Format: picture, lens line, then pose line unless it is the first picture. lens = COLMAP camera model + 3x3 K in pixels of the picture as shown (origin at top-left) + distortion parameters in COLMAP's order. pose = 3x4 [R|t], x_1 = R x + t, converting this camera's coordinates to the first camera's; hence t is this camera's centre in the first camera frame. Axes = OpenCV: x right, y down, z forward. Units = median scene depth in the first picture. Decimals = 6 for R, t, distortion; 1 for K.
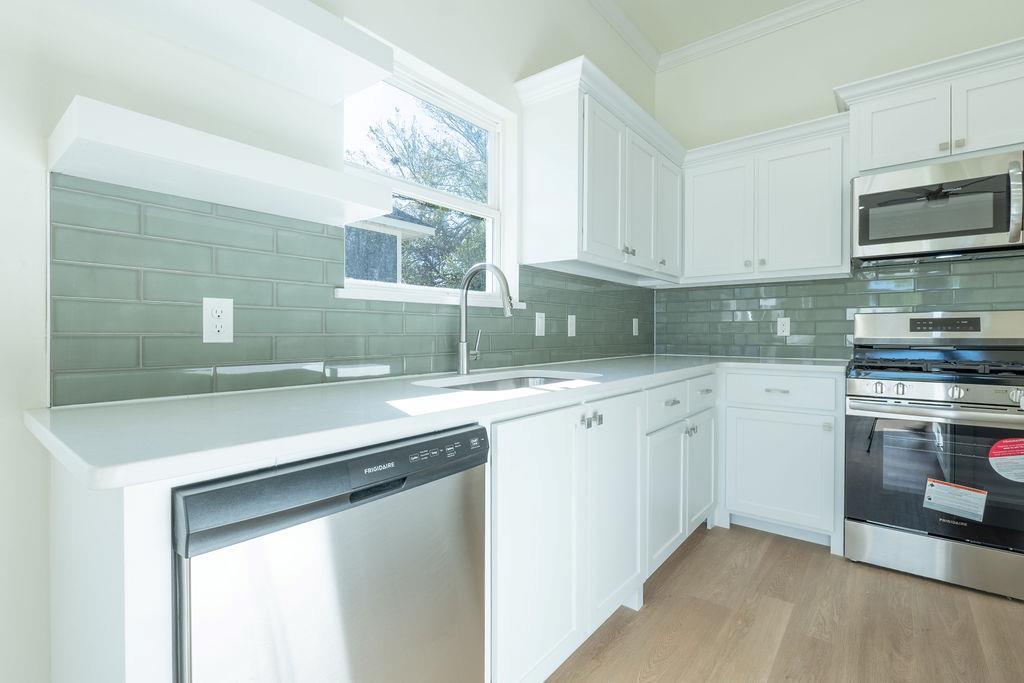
lens RADIAL K [[471.3, 0, 512.3], [0, 471.3, 337.6], [0, 0, 1]] dist [-0.004886, -0.000948]
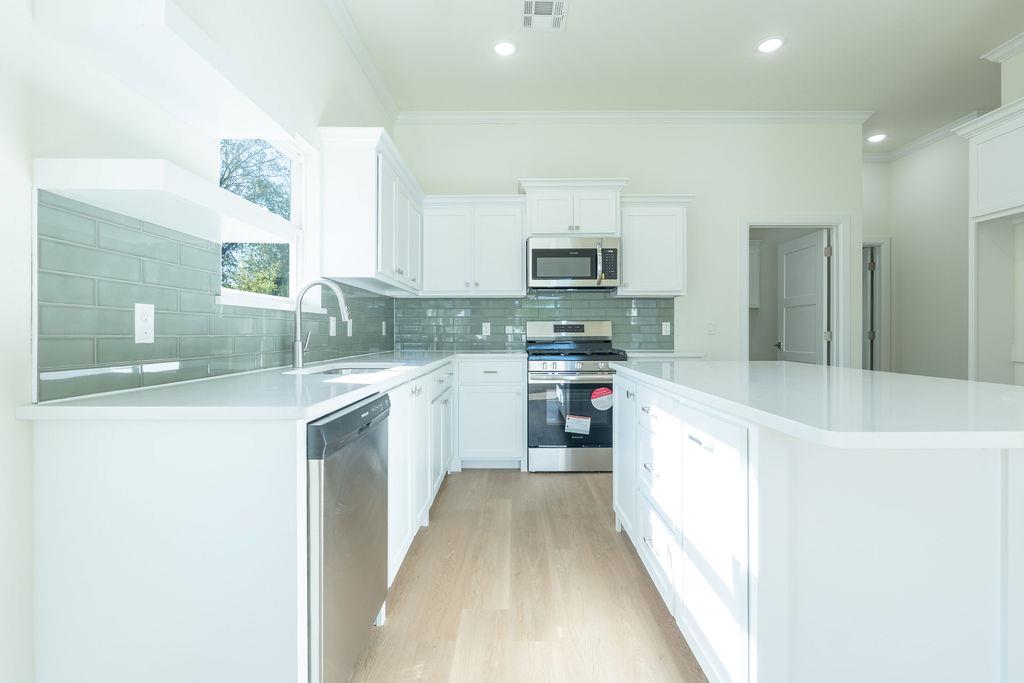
lens RADIAL K [[471.3, 0, 512.3], [0, 471.3, 337.6], [0, 0, 1]] dist [-0.004886, -0.000948]
pose [[0.781320, -0.007217, 0.624089, -0.377014], [0.007566, 0.999969, 0.002091, 0.001018], [-0.624085, 0.003088, 0.781351, -0.260196]]
